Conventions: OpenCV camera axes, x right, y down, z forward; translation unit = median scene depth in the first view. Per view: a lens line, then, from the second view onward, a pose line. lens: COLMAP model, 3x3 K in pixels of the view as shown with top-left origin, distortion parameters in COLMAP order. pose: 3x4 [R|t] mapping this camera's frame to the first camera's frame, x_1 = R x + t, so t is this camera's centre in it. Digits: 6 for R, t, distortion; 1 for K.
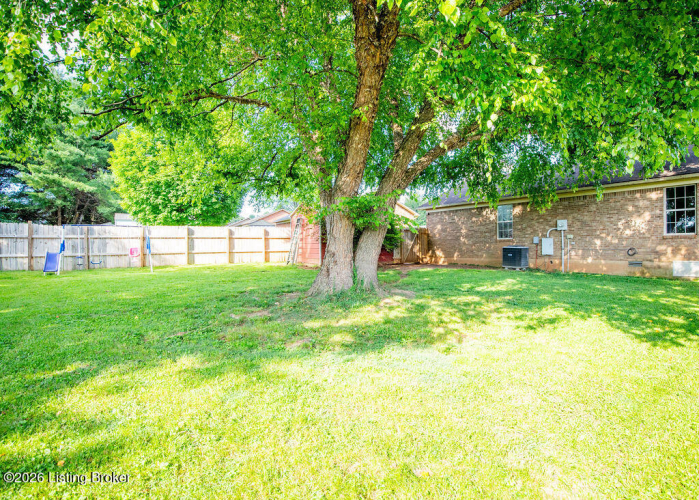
lens RADIAL K [[347.8, 0, 349.2], [0, 347.8, 247.8], [0, 0, 1]] dist [-0.031691, 0.005079]
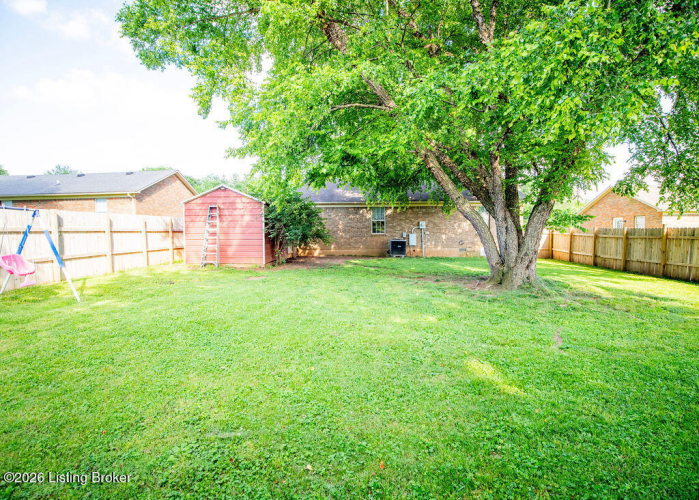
lens RADIAL K [[347.8, 0, 348.5], [0, 347.8, 251.1], [0, 0, 1]] dist [-0.031691, 0.005079]
pose [[0.597445, -0.041738, 0.800823, -0.729104], [0.005628, 0.998838, 0.047860, -0.026167], [-0.801890, -0.024087, 0.596986, 0.359089]]
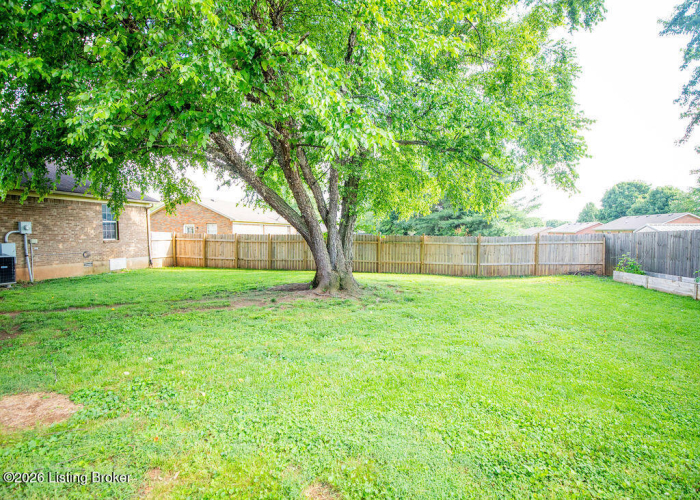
lens RADIAL K [[348.3, 0, 351.4], [0, 348.3, 249.5], [0, 0, 1]] dist [-0.031691, 0.005079]
pose [[-0.696079, -0.023510, 0.717581, -0.538503], [0.011847, 0.998952, 0.044220, -0.038474], [-0.717868, 0.039282, -0.695070, 0.977818]]
